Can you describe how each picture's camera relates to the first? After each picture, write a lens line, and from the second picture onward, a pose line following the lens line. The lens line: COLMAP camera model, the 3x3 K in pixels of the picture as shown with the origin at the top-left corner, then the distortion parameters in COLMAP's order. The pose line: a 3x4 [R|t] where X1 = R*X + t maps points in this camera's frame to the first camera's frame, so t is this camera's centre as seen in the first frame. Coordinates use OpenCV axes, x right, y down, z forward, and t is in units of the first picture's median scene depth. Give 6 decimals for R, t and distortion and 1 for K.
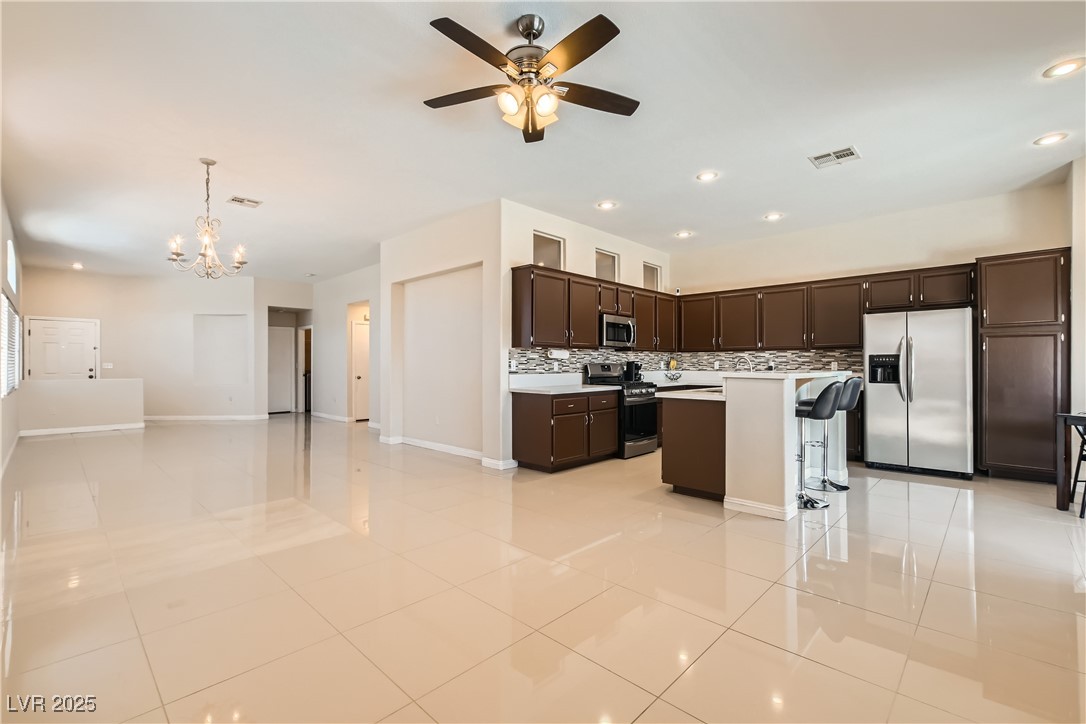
lens RADIAL K [[473.6, 0, 552.6], [0, 473.6, 362.3], [0, 0, 1]] dist [0.000969, 0.004082]
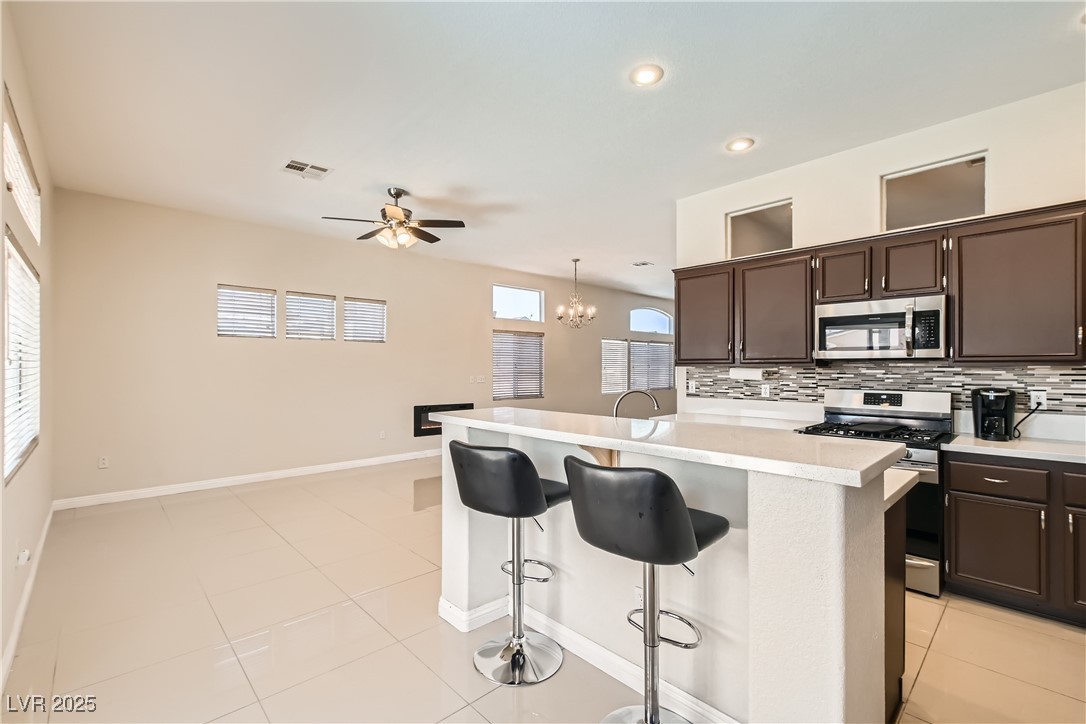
lens RADIAL K [[473.6, 0, 528.0], [0, 473.6, 365.9], [0, 0, 1]] dist [0.000969, 0.004082]
pose [[-0.081074, -0.002724, -0.996704, 0.765828], [0.006713, 0.999972, -0.003279, -0.029296], [0.996685, -0.006957, -0.081054, 0.741924]]
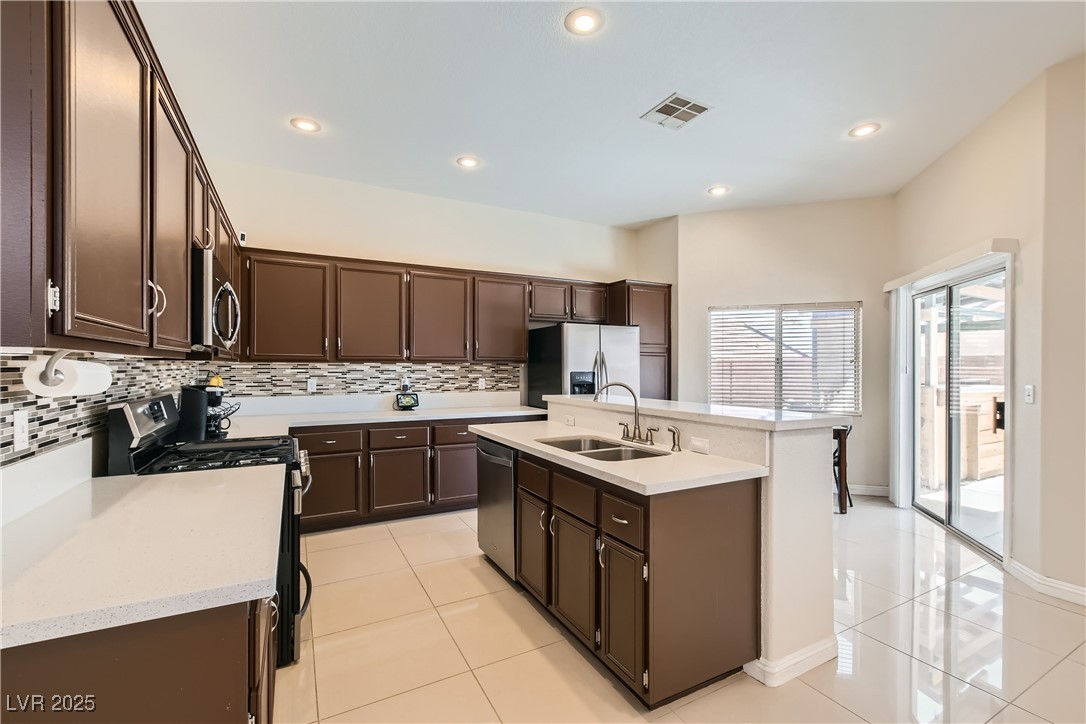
lens RADIAL K [[473.6, 0, 544.1], [0, 473.6, 370.3], [0, 0, 1]] dist [0.000969, 0.004082]
pose [[0.321587, -0.007713, 0.946849, -0.135735], [-0.006350, 0.999927, 0.010303, -0.025277], [-0.946859, -0.009325, 0.321515, 0.720546]]
